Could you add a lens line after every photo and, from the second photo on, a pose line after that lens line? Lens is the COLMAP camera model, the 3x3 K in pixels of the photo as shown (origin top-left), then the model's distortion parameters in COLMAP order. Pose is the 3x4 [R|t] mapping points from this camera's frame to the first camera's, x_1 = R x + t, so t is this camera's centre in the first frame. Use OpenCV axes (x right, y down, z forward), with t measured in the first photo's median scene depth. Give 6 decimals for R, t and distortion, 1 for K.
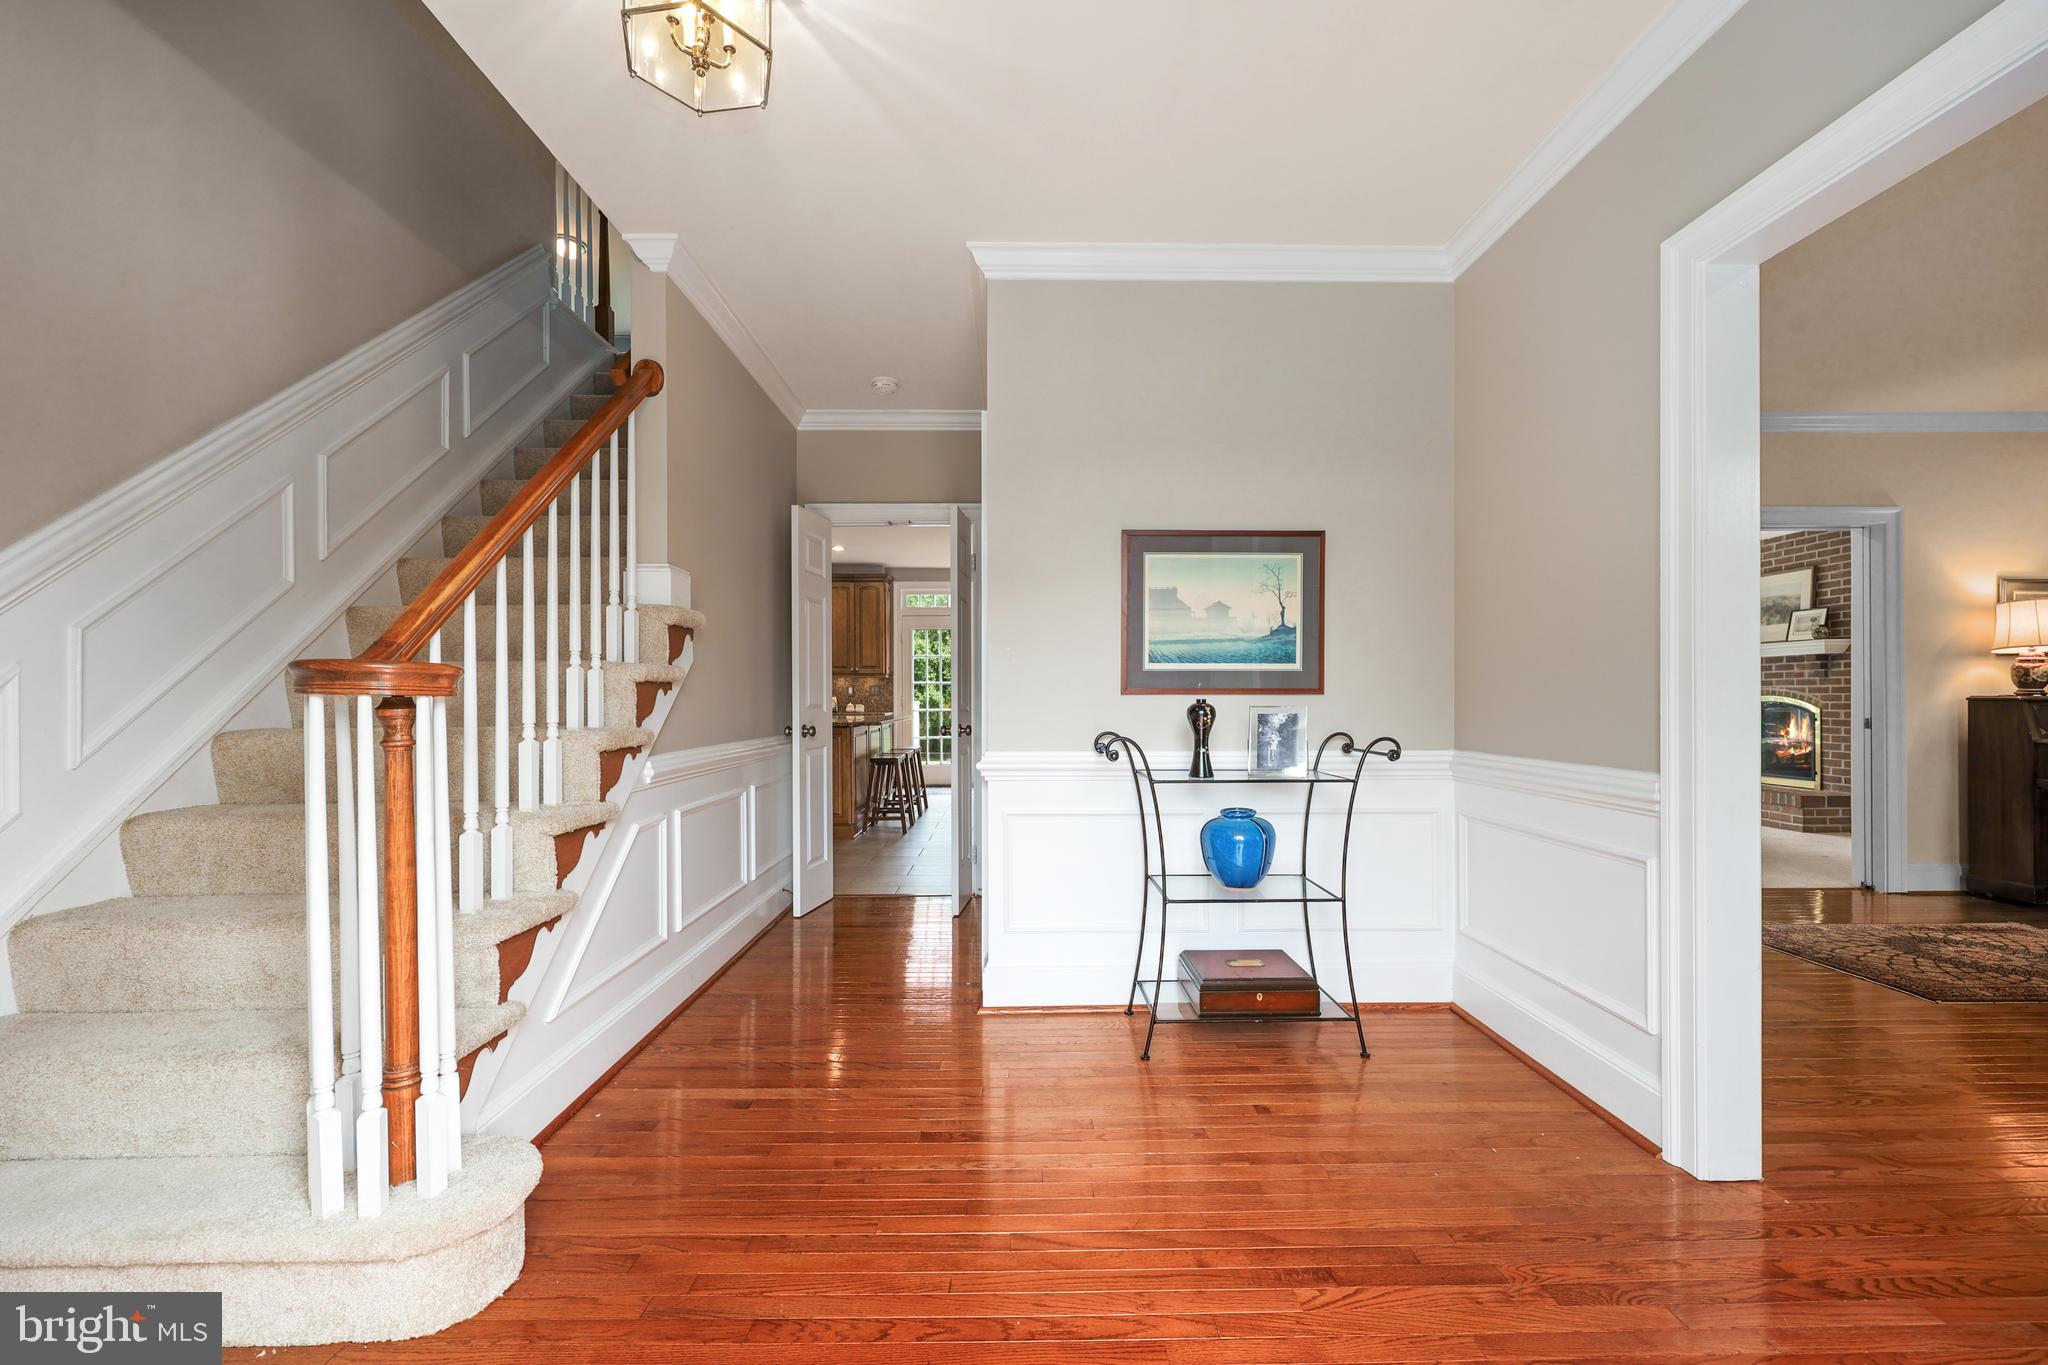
lens RADIAL K [[836.4, 0, 1010.1], [0, 836.4, 690.9], [0, 0, 1]] dist [-0.000414, -0.000420]
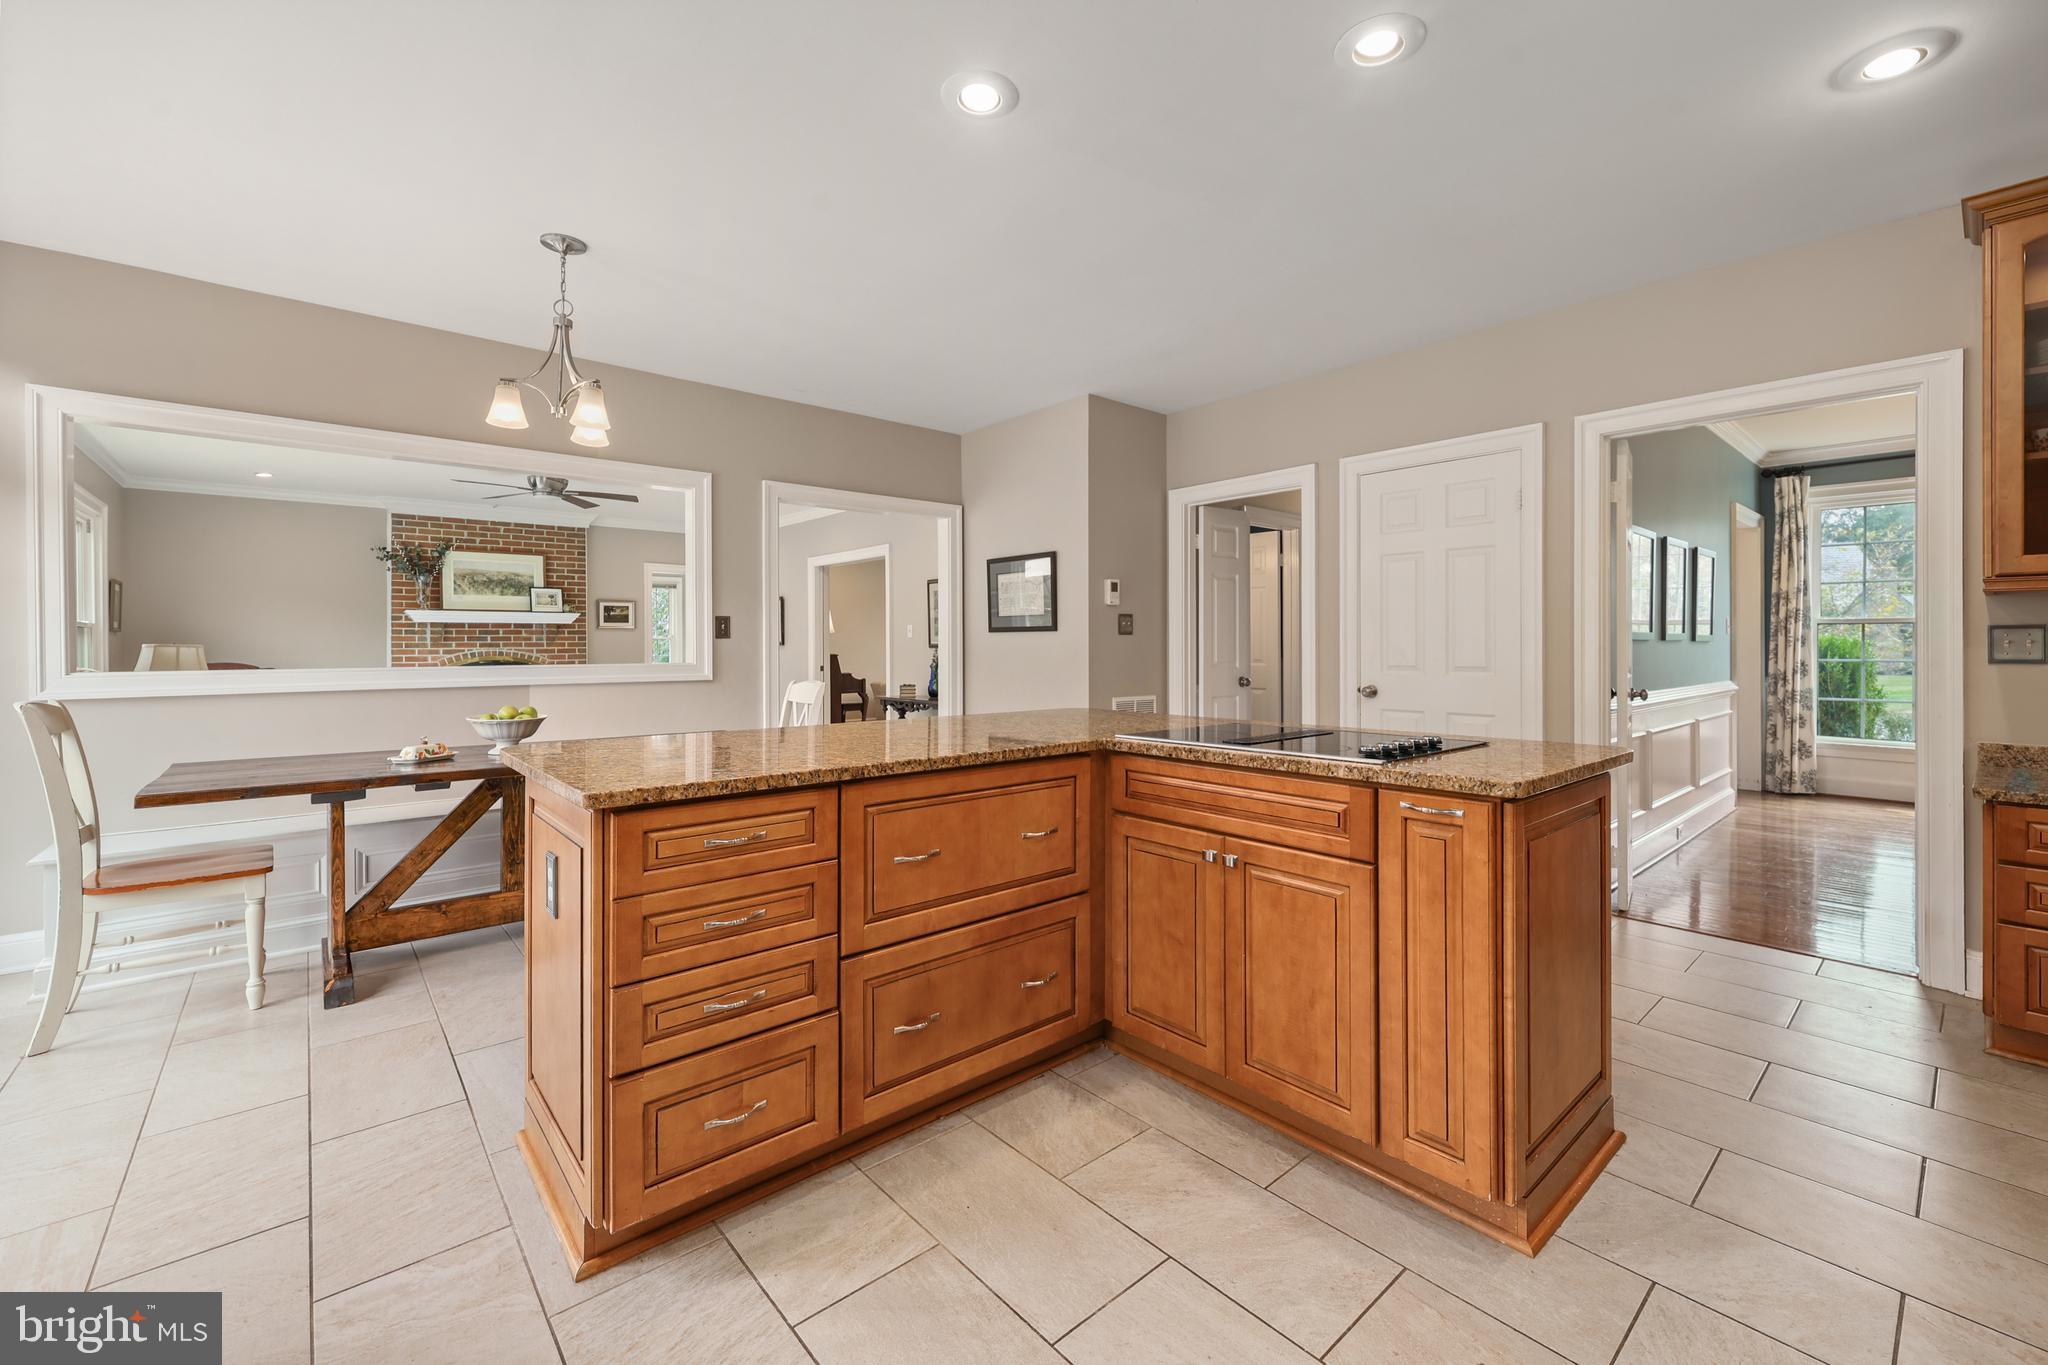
lens RADIAL K [[836.4, 0, 1031.9], [0, 836.4, 646.0], [0, 0, 1]] dist [-0.000414, -0.000420]
pose [[-0.648318, 0.005654, 0.761348, -0.508418], [0.002695, 0.999983, -0.005131, 0.000084], [-0.761365, -0.001275, -0.648323, 1.273156]]
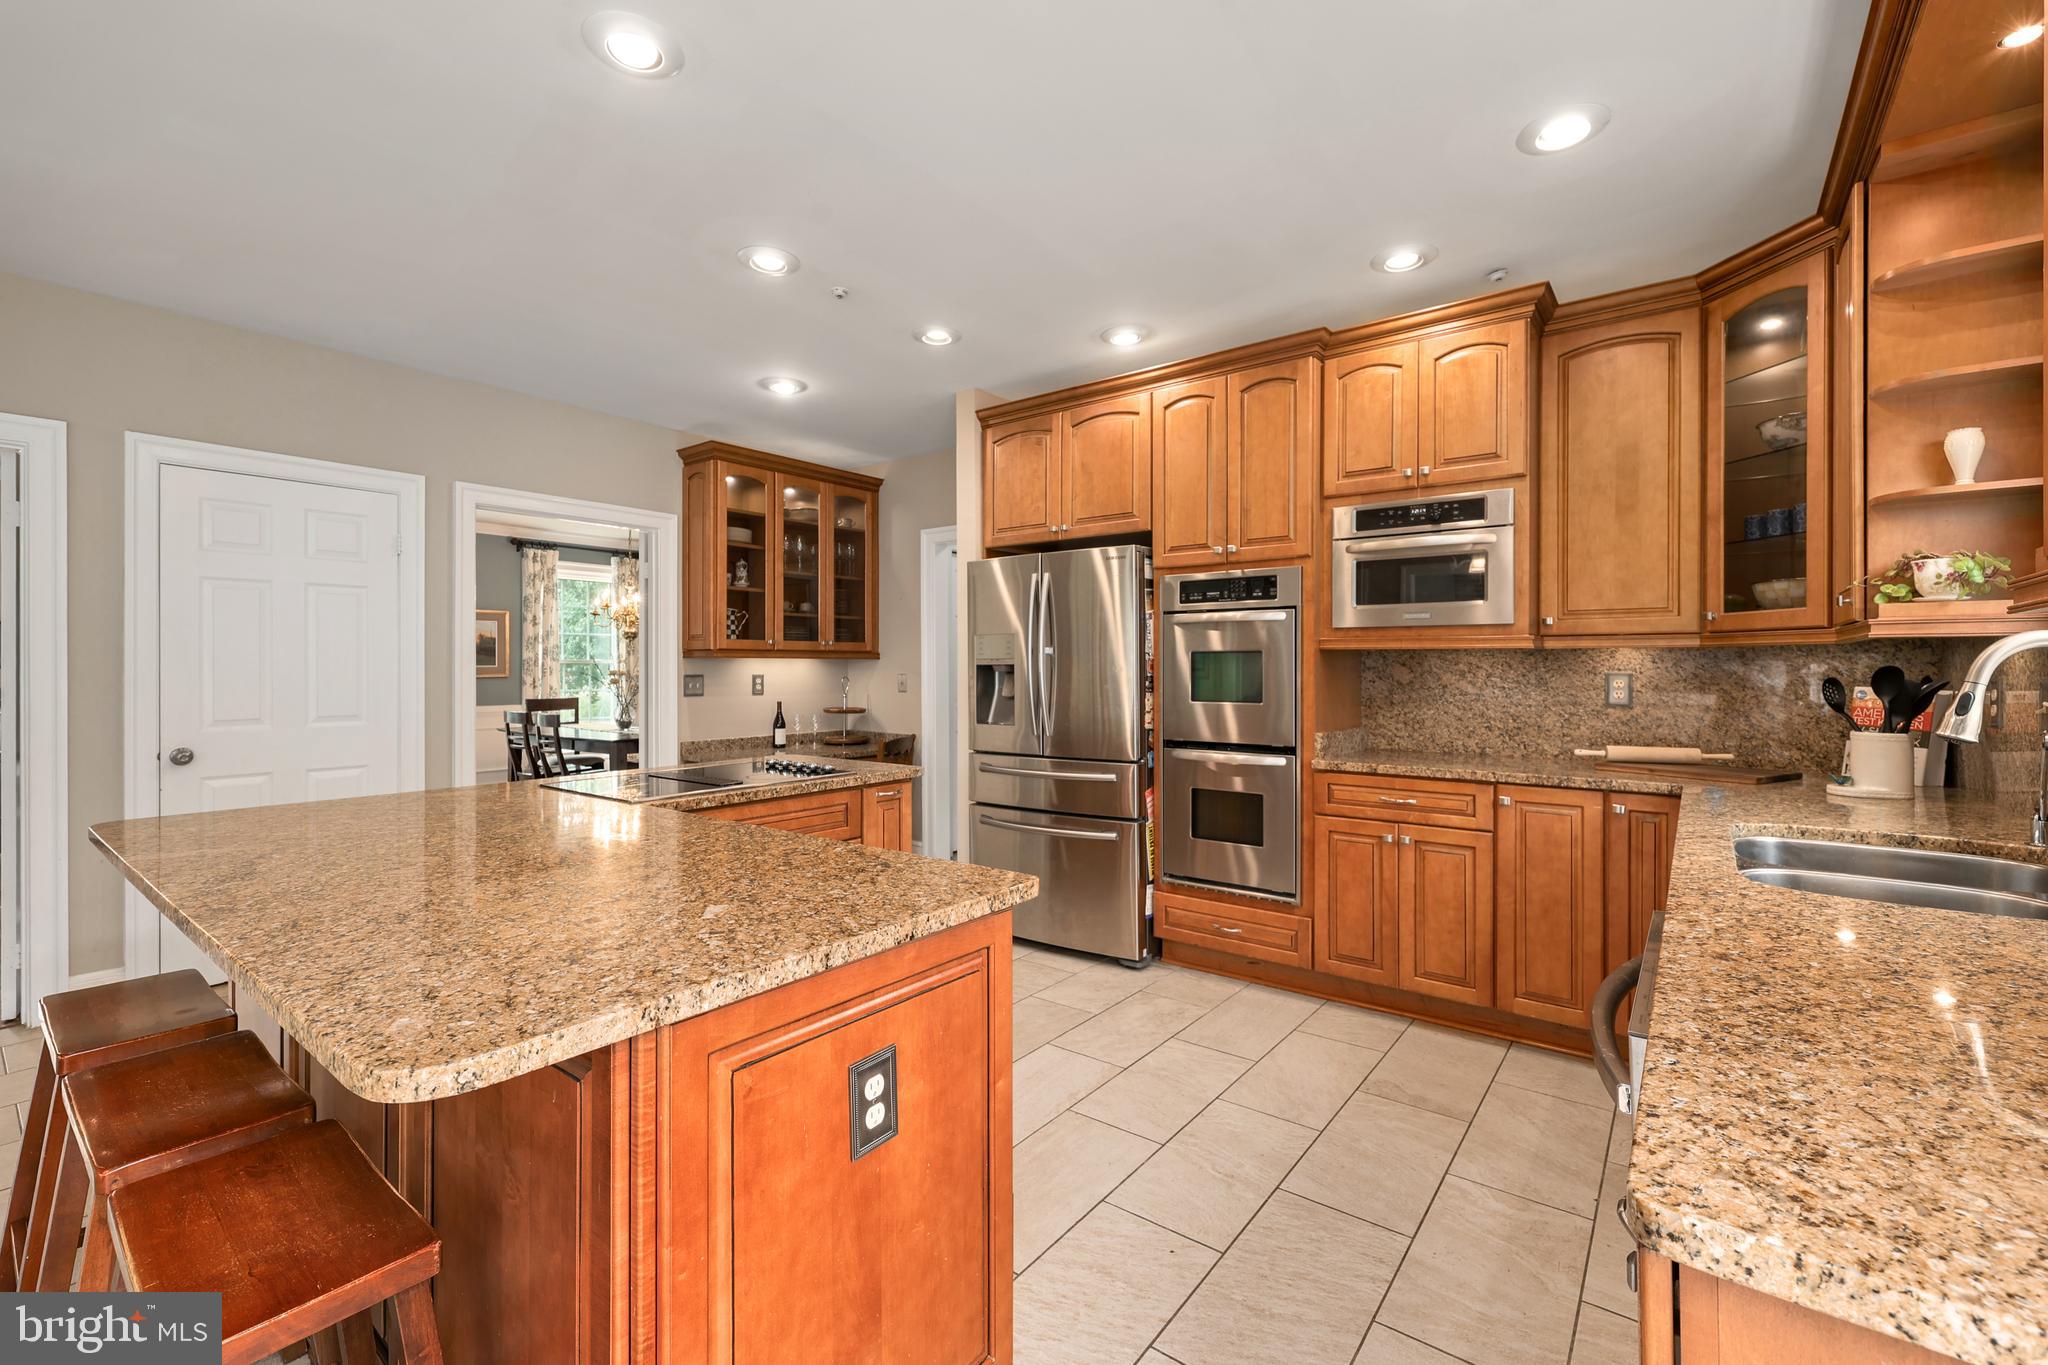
lens RADIAL K [[836.4, 0, 1032.6], [0, 836.4, 667.2], [0, 0, 1]] dist [-0.000414, -0.000420]
pose [[-0.613733, 0.006155, -0.789490, -0.113101], [0.008486, 0.999963, 0.001199, -0.015196], [0.789468, -0.005964, -0.613762, 1.339628]]
